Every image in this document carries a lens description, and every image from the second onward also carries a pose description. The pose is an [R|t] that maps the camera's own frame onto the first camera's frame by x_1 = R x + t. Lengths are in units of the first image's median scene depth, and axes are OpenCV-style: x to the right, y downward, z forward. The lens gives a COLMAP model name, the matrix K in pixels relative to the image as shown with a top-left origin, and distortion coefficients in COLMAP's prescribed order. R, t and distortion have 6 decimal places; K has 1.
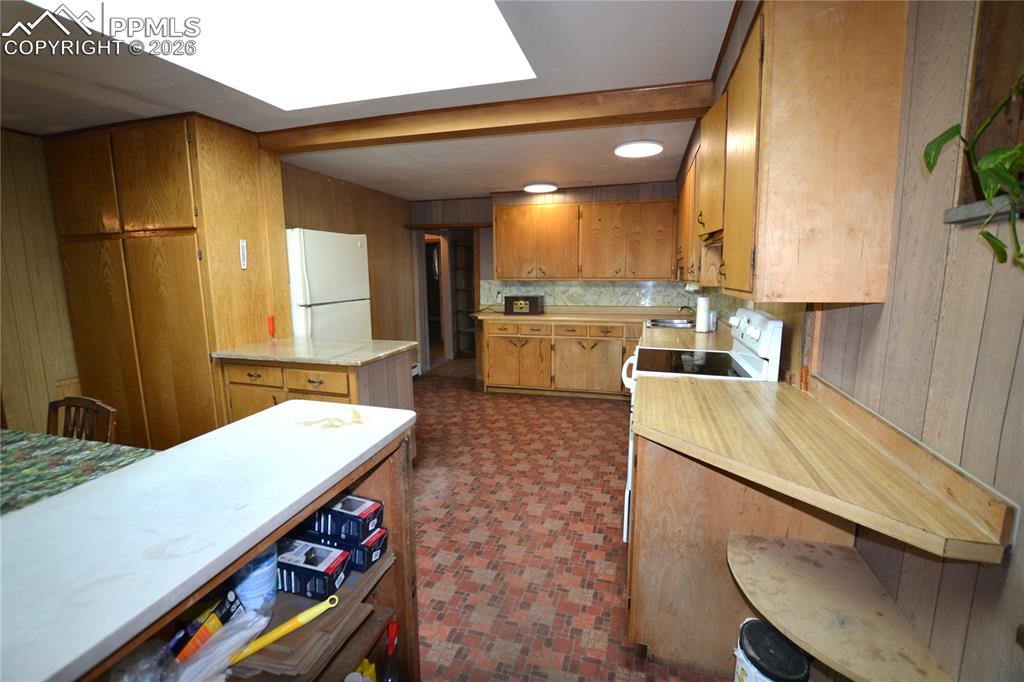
lens RADIAL K [[468.7, 0, 515.1], [0, 468.7, 343.9], [0, 0, 1]] dist [-0.026122, -0.000377]
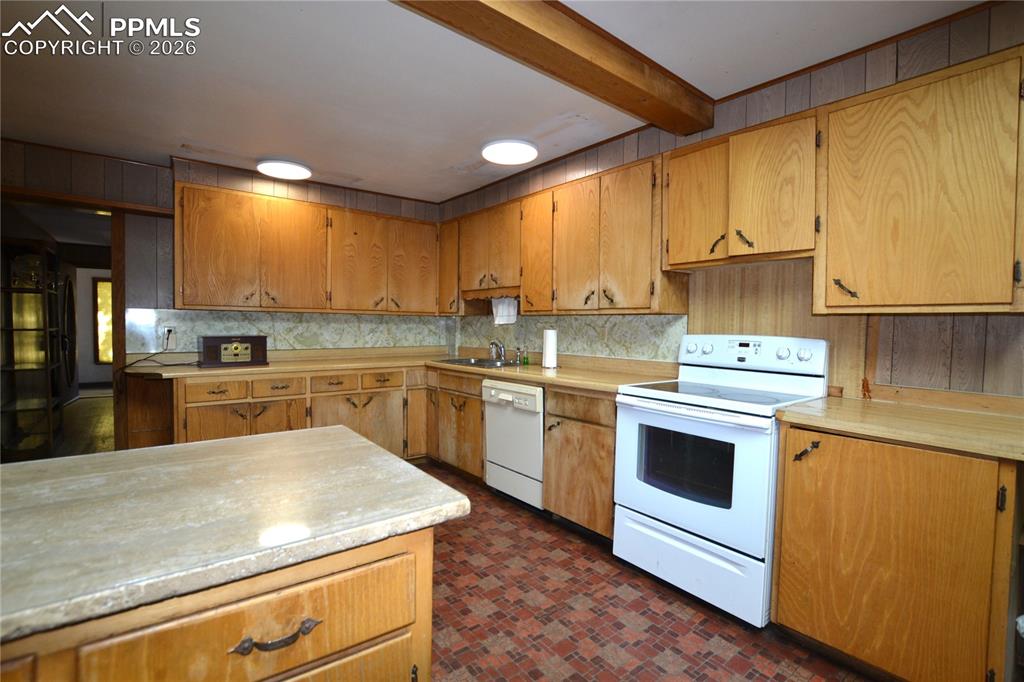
lens RADIAL K [[468.7, 0, 513.9], [0, 468.7, 341.1], [0, 0, 1]] dist [-0.026122, -0.000377]
pose [[0.580139, -0.017110, 0.814338, -0.278800], [0.105888, 0.992879, -0.054574, -0.024166], [-0.807605, 0.117889, 0.577820, 0.370457]]
